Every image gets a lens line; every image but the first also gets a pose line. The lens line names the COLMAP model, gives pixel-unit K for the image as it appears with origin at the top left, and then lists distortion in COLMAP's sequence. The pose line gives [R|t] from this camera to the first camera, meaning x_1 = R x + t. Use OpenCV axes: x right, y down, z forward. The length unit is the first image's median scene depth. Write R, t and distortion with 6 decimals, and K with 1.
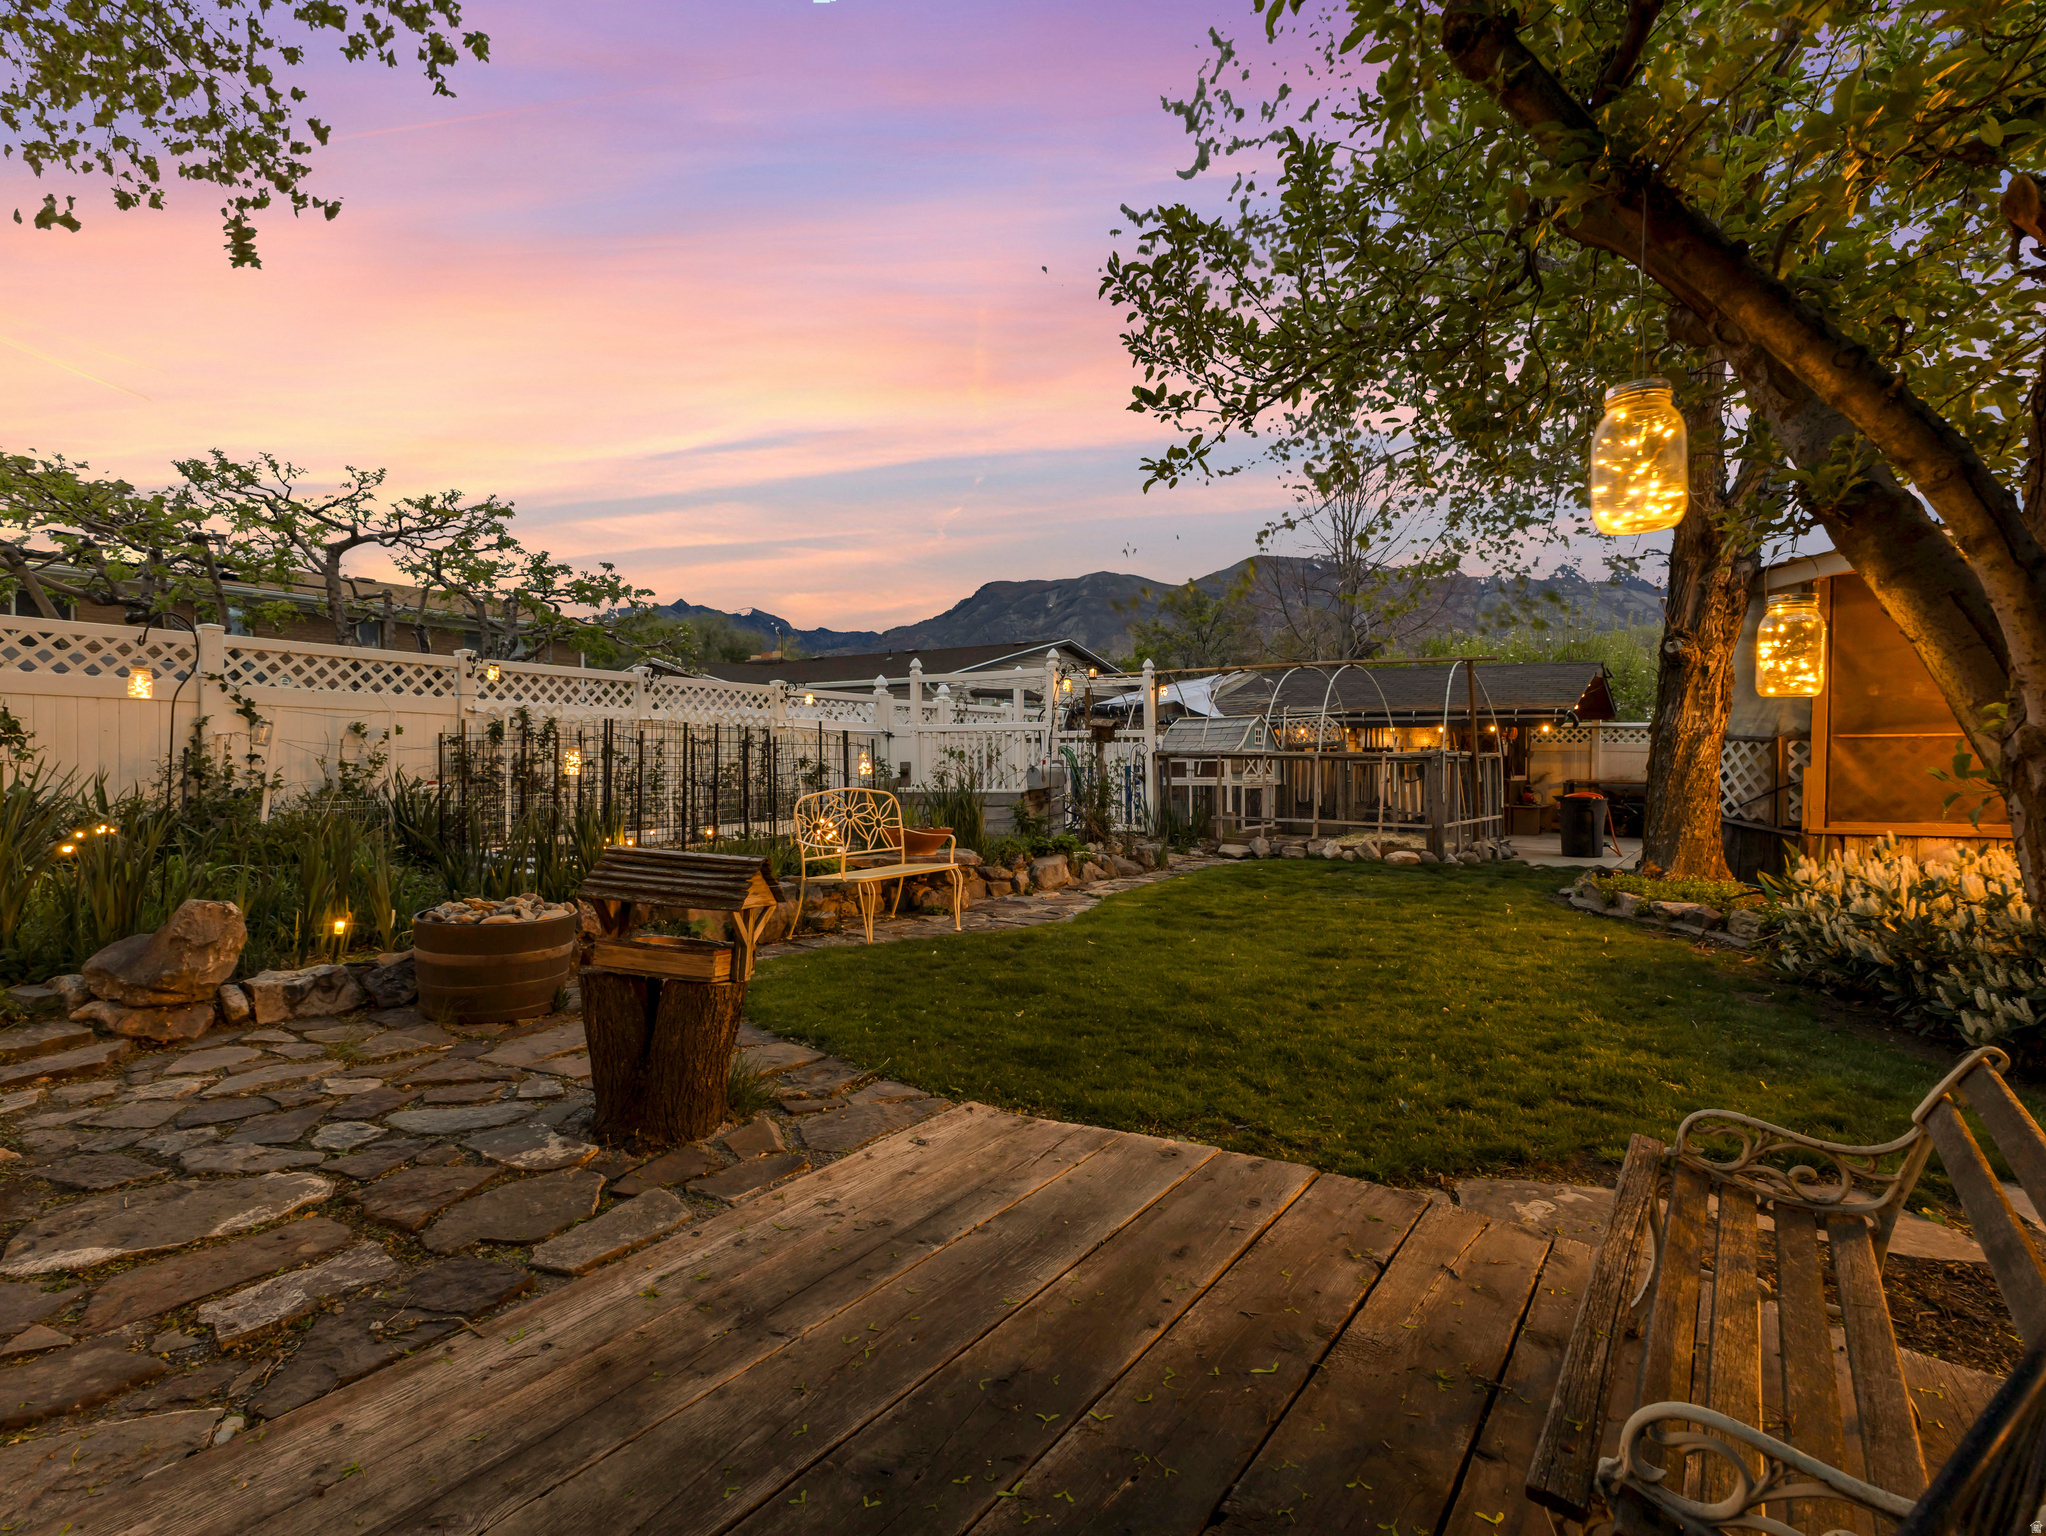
lens RADIAL K [[876.3, 0, 1023.0], [0, 876.3, 768.0], [0, 0, 1]] dist [0.011080, -0.001039]
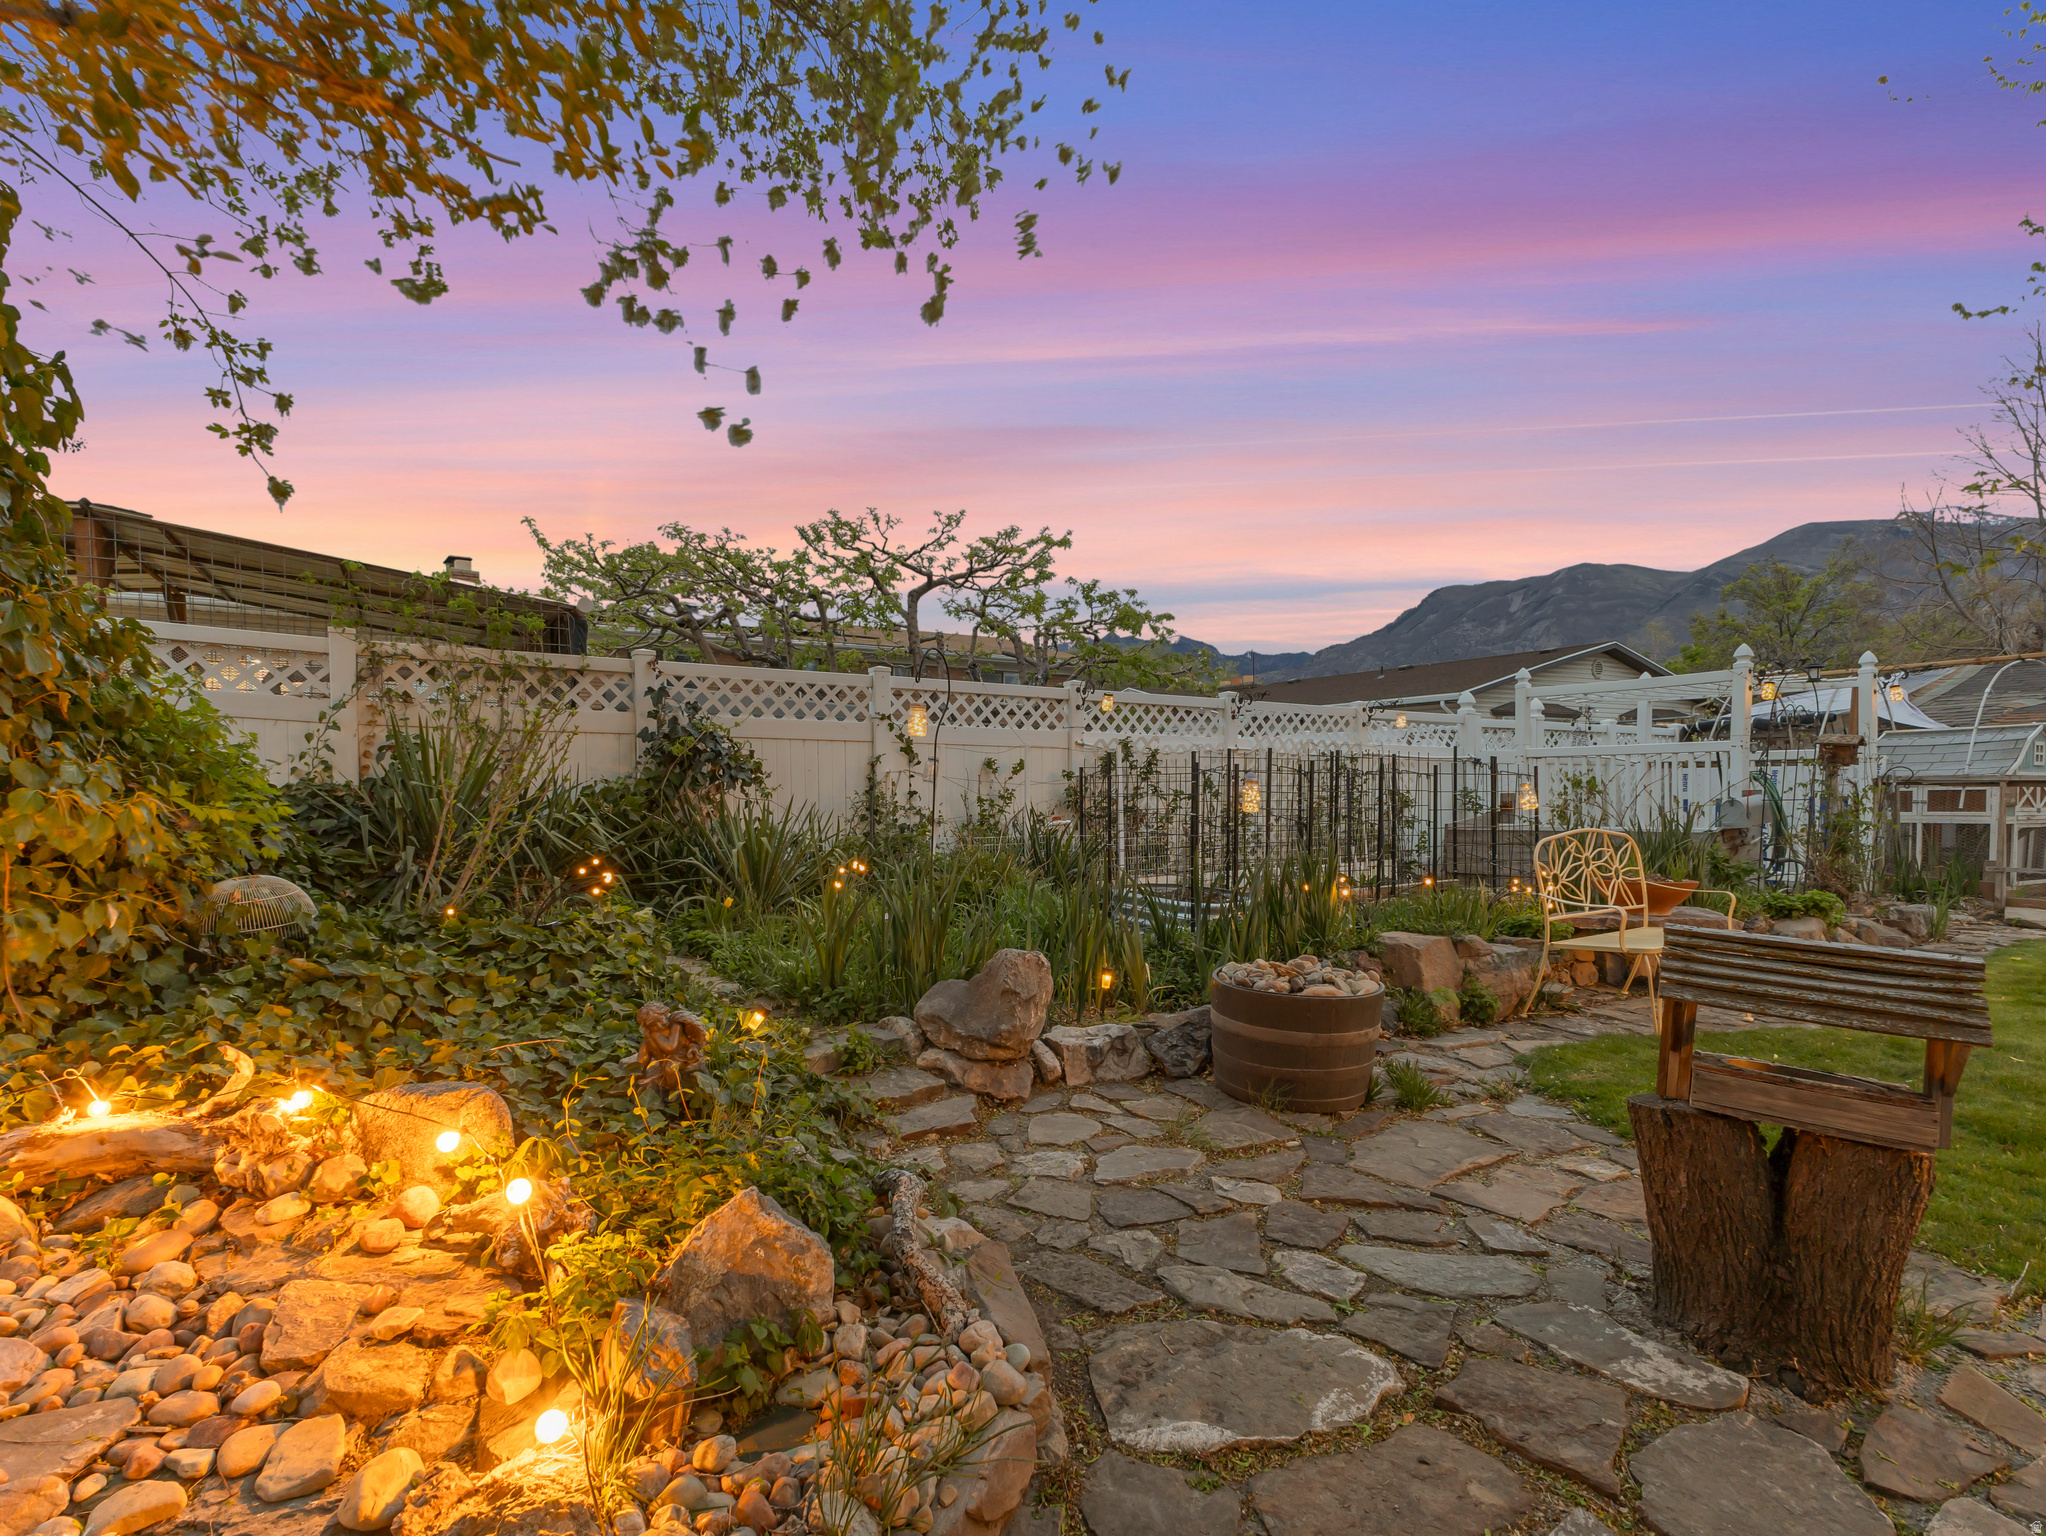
lens RADIAL K [[854.7, 0, 1023.5], [0, 854.7, 825.3], [0, 0, 1]] dist [0.007924, 0.000005]
pose [[0.936657, 0.007670, -0.350165, -0.358895], [0.004143, 0.999448, 0.032974, -0.006725], [0.350224, -0.032335, 0.936108, 0.095051]]
